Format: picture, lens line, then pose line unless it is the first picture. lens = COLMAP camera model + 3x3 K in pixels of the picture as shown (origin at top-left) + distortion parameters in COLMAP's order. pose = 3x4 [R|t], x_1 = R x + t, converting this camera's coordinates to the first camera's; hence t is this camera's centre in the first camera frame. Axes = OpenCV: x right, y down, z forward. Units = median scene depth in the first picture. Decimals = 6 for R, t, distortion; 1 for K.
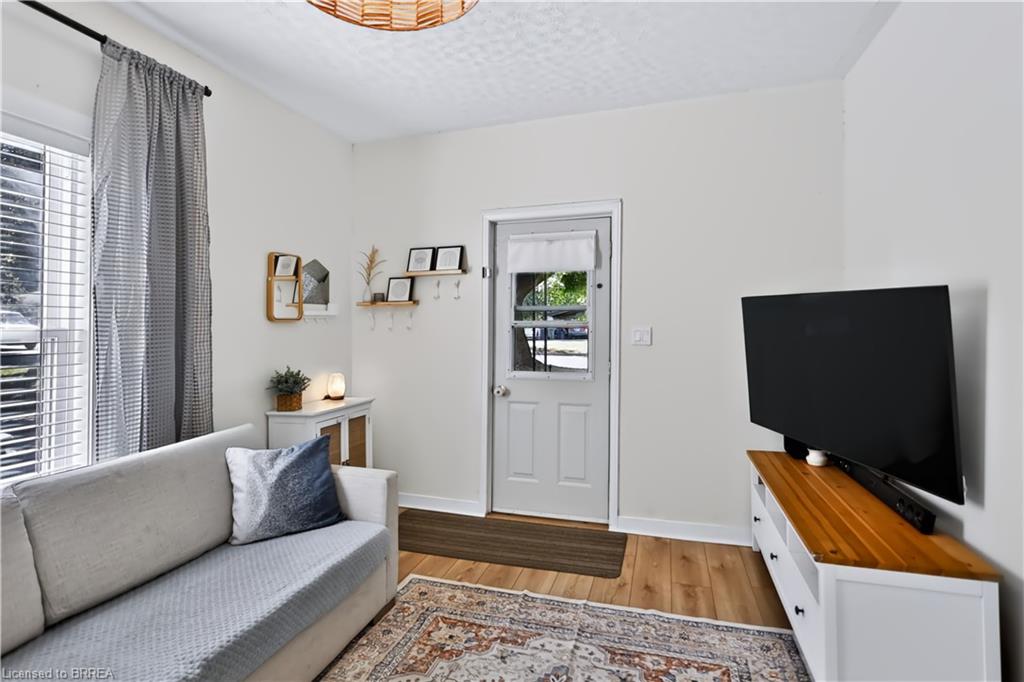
lens RADIAL K [[502.4, 0, 515.8], [0, 502.4, 331.9], [0, 0, 1]] dist [0.000627, -0.000552]
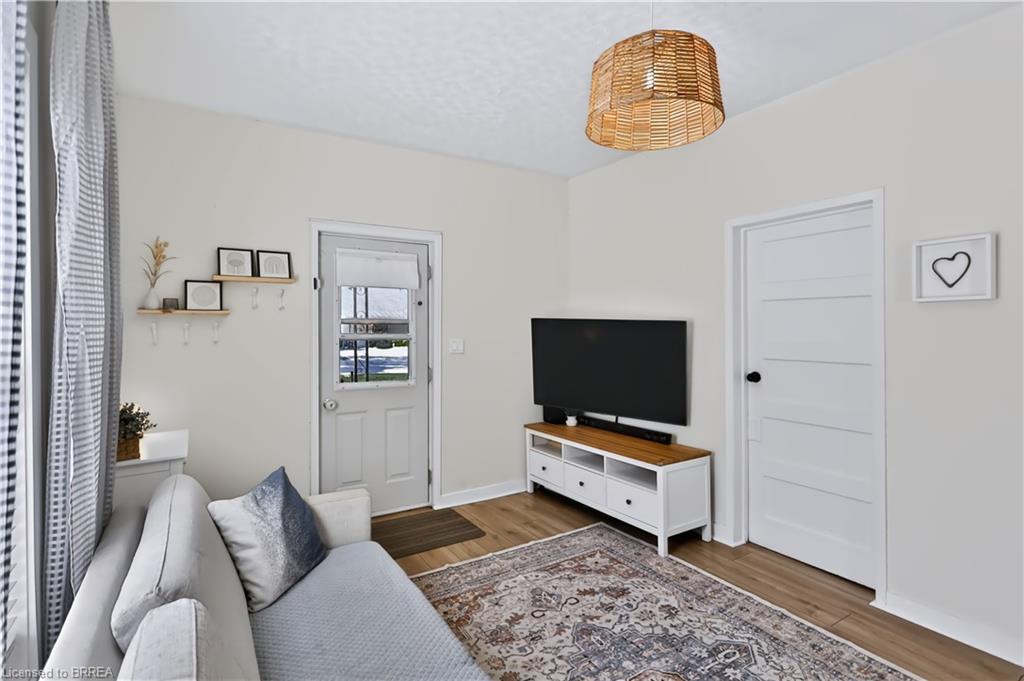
lens RADIAL K [[499.1, 0, 508.3], [0, 499.1, 341.7], [0, 0, 1]] dist [0.000731, -0.000099]
pose [[0.660085, -0.016085, 0.751019, -0.638478], [0.005110, 0.999844, 0.016923, -0.024372], [-0.751174, -0.007333, 0.660064, 0.101272]]
